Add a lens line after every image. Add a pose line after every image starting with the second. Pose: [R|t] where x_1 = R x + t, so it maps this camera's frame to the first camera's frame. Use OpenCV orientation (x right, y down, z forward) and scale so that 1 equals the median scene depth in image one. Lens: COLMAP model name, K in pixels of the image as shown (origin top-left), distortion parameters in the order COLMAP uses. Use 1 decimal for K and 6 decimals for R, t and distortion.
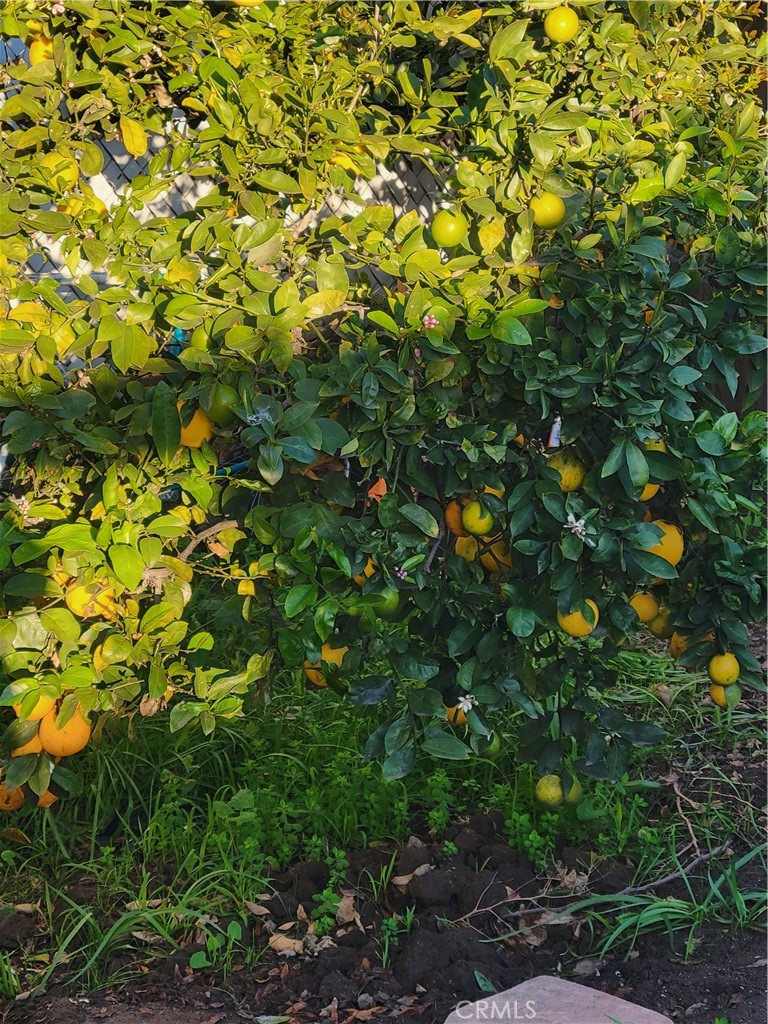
lens RADIAL K [[833.6, 0, 386.4], [0, 833.6, 513.2], [0, 0, 1]] dist [-0.006922, -0.012774]
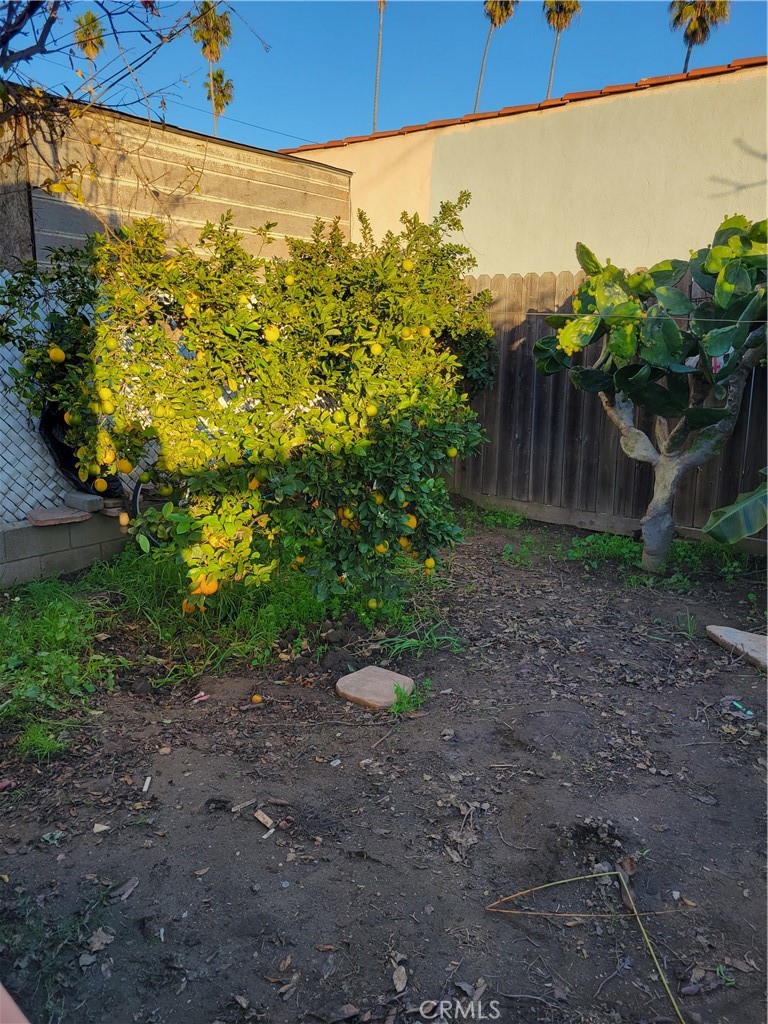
lens RADIAL K [[768.5, 0, 381.0], [0, 768.5, 509.8], [0, 0, 1]] dist [-0.002524, -0.000243]
pose [[0.999636, -0.001136, 0.026938, 0.151017], [0.001298, 0.999981, -0.005993, 0.010028], [-0.026931, 0.006025, 0.999619, -1.760592]]
